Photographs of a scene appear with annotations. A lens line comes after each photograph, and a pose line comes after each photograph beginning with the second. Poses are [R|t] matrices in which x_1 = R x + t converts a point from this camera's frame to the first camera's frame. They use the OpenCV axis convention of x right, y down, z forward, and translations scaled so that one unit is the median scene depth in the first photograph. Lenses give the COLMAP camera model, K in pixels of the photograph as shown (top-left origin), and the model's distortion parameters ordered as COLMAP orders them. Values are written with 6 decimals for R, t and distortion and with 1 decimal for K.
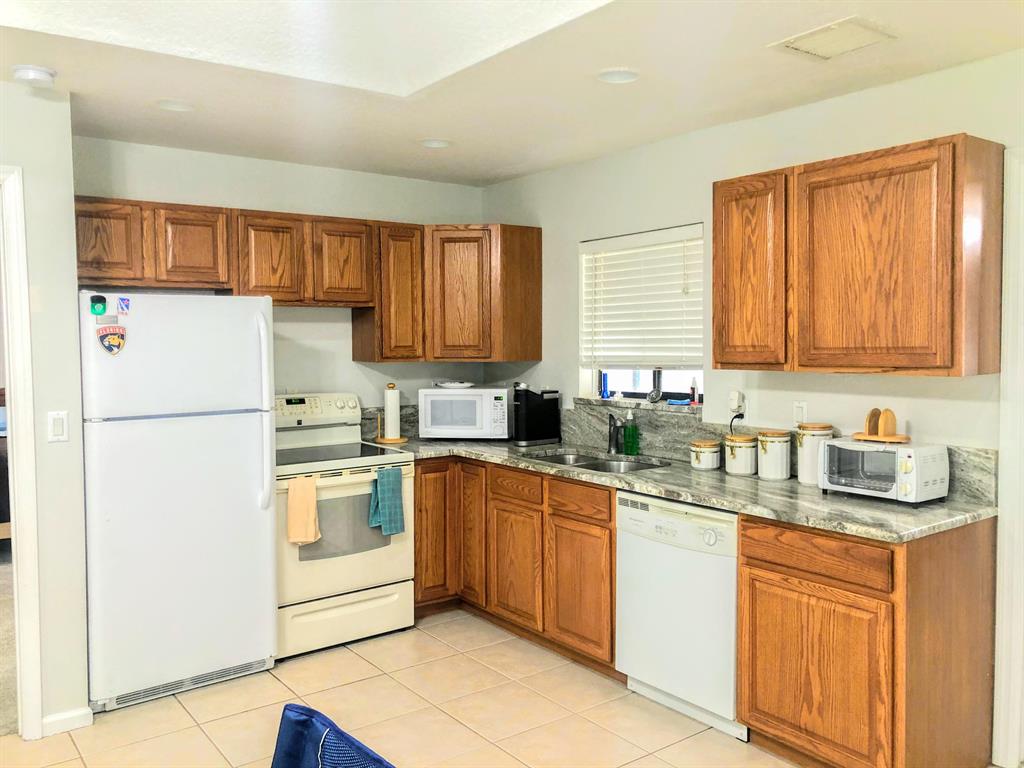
lens RADIAL K [[827.4, 0, 512.6], [0, 827.4, 378.6], [0, 0, 1]] dist [0.003973, -0.004887]
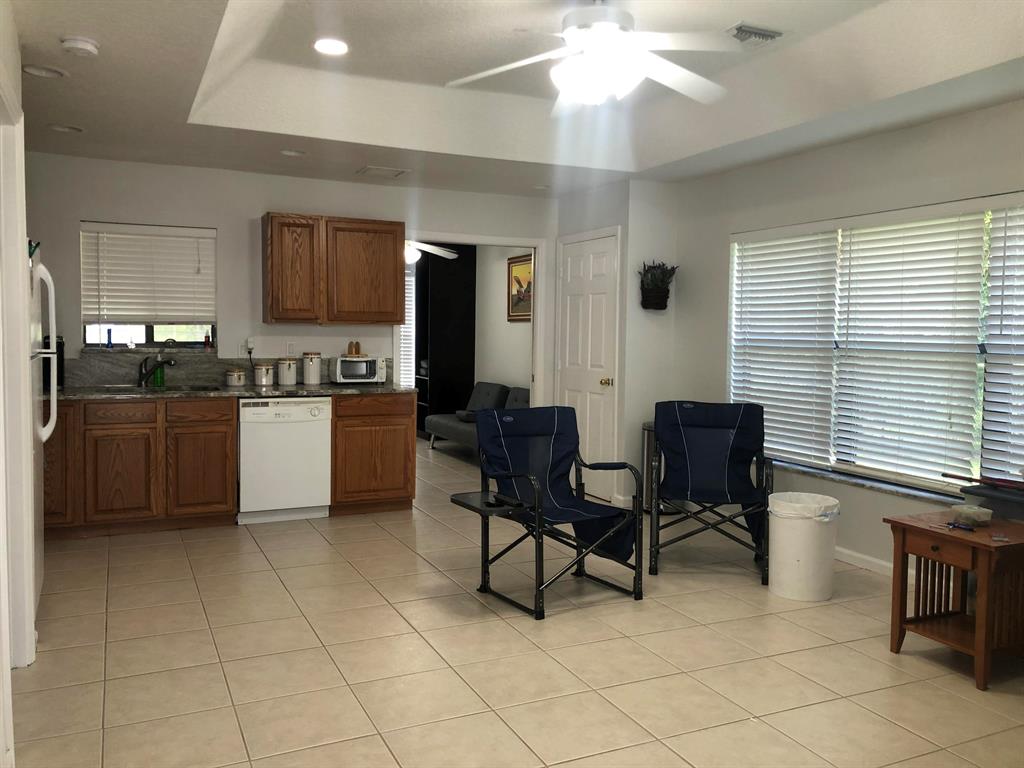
lens RADIAL K [[827.4, 0, 512.4], [0, 827.4, 382.8], [0, 0, 1]] dist [0.003973, -0.004887]
pose [[0.201053, -0.056085, 0.977974, -1.371346], [0.028806, 0.998266, 0.051327, 0.040421], [-0.979157, 0.017852, 0.202320, 0.176078]]
